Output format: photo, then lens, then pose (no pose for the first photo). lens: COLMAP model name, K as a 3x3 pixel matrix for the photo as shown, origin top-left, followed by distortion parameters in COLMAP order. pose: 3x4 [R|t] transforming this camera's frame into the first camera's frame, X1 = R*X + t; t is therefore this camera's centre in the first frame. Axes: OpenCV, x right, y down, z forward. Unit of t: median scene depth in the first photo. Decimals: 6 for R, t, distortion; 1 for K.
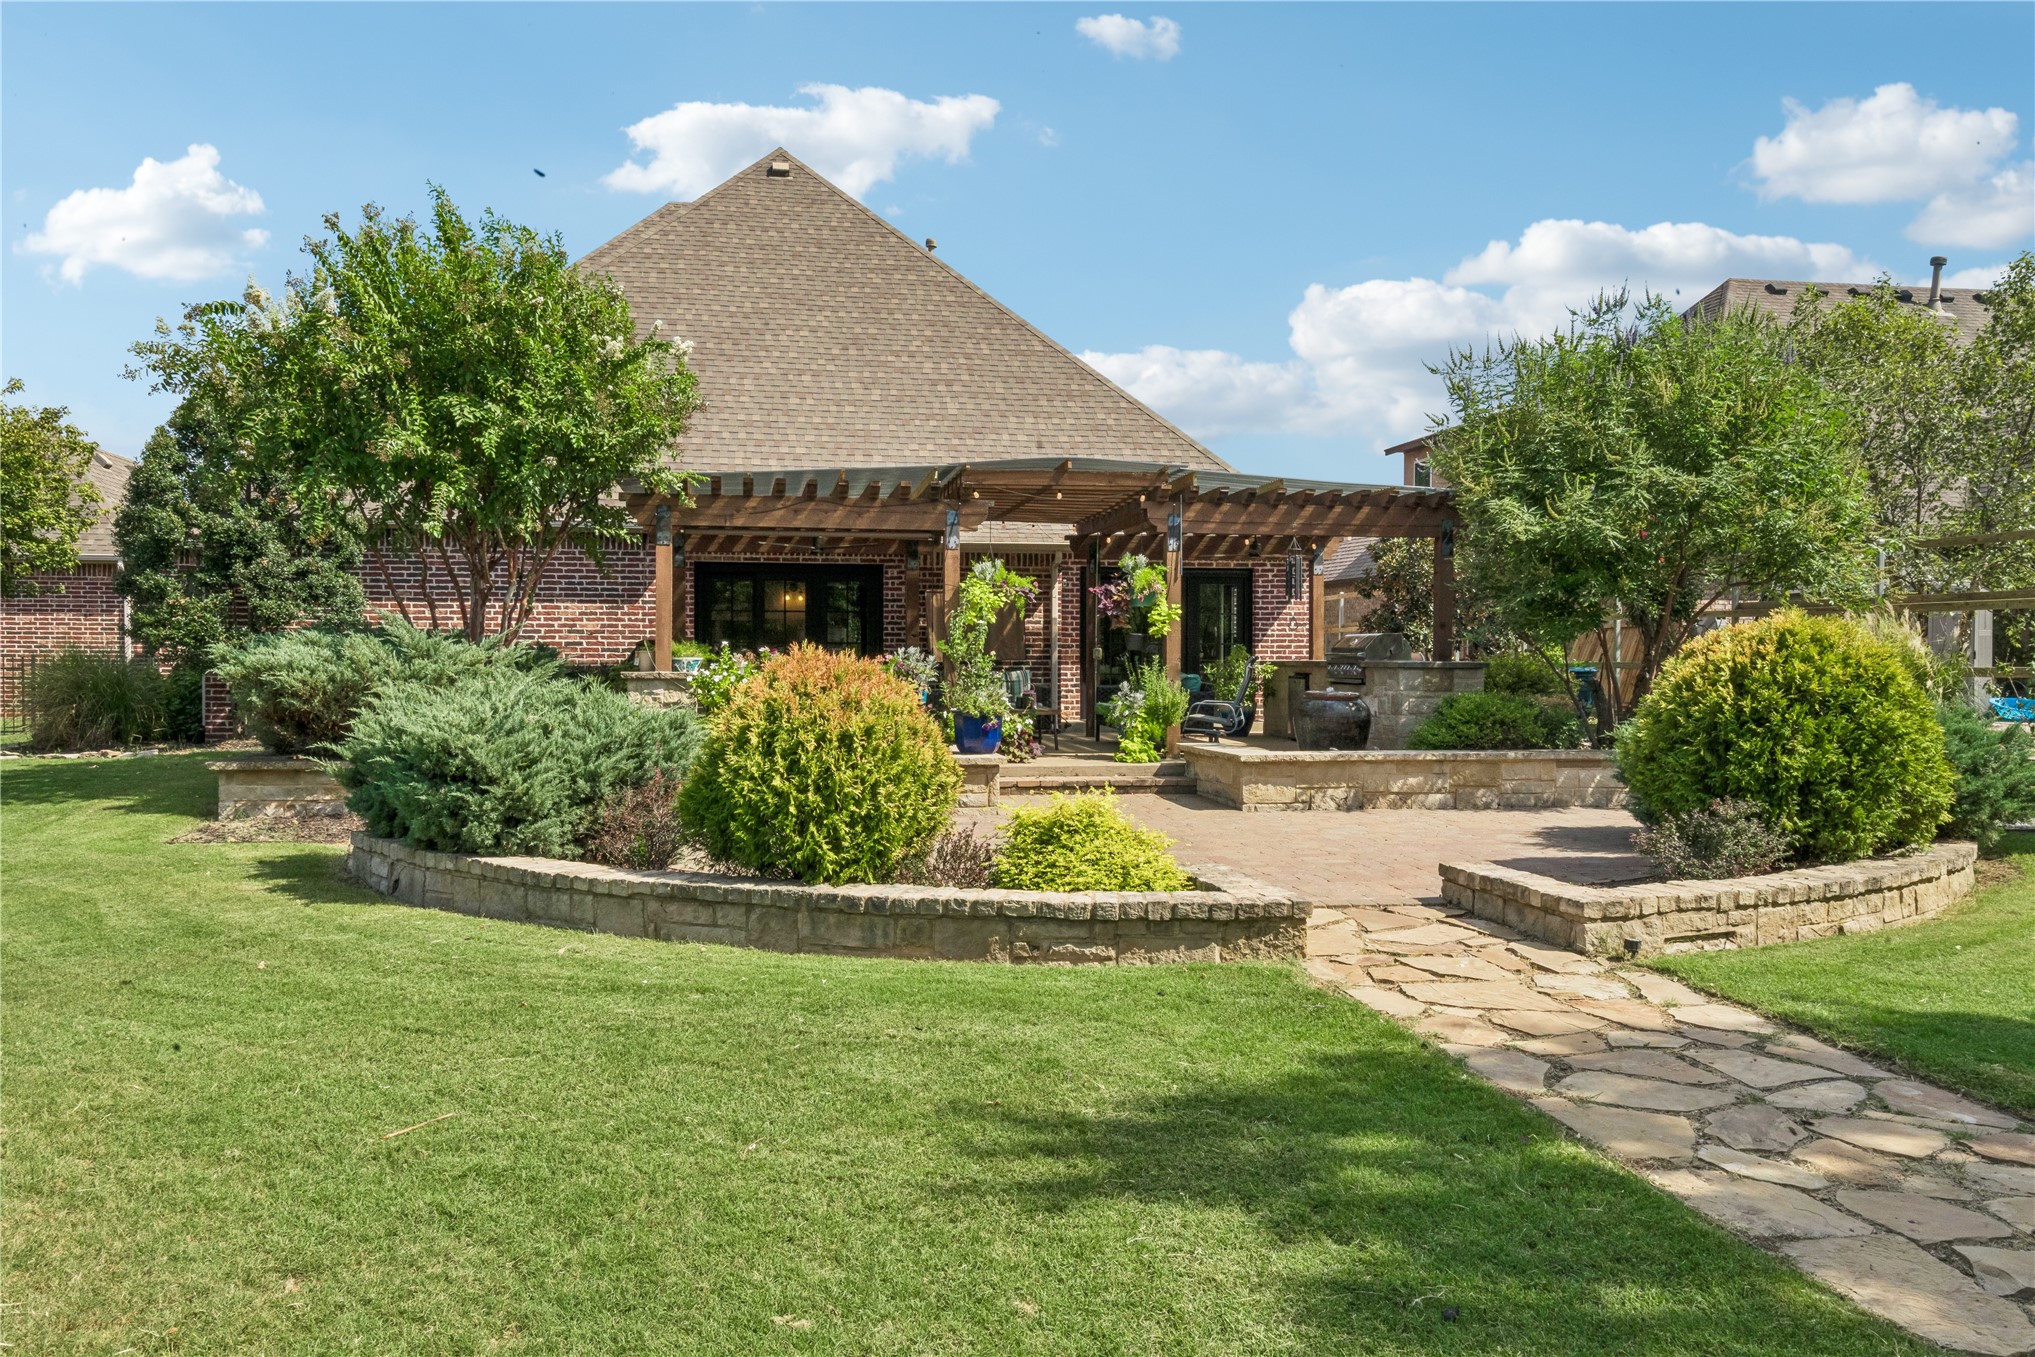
lens RADIAL K [[1579.9, 0, 1017.4], [0, 1579.9, 675.6], [0, 0, 1]] dist [-0.002012, -0.000965]
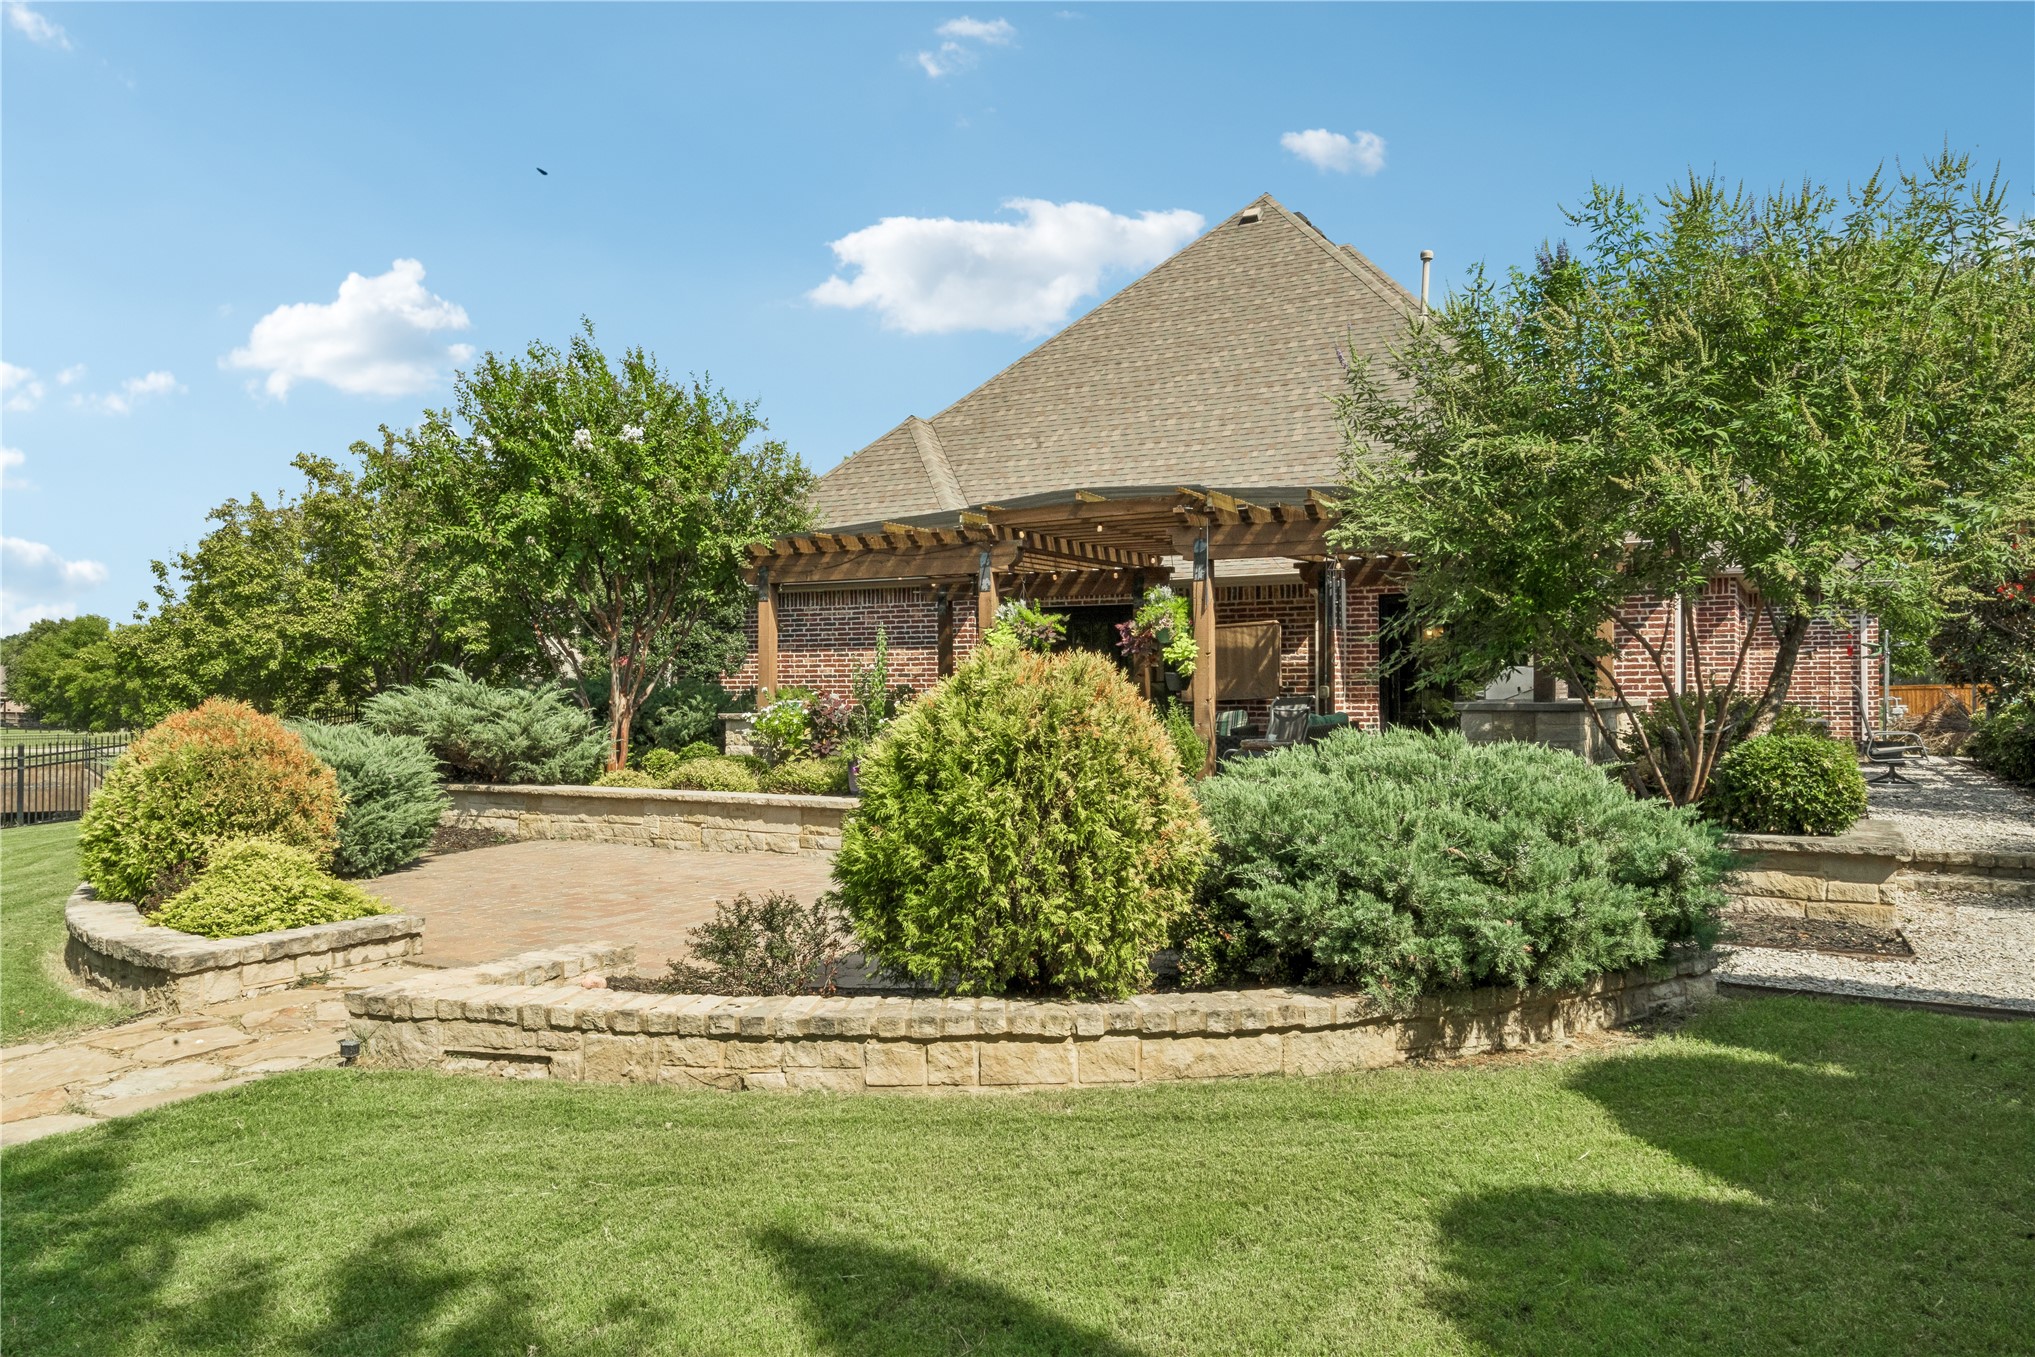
lens RADIAL K [[1473.2, 0, 1017.5], [0, 1473.2, 682.1], [0, 0, 1]] dist [0.001040, 0.000556]
pose [[0.762327, -0.012272, -0.647076, 1.099748], [0.001357, 0.999848, -0.017364, -0.012466], [0.647191, 0.012359, 0.762228, 0.580948]]
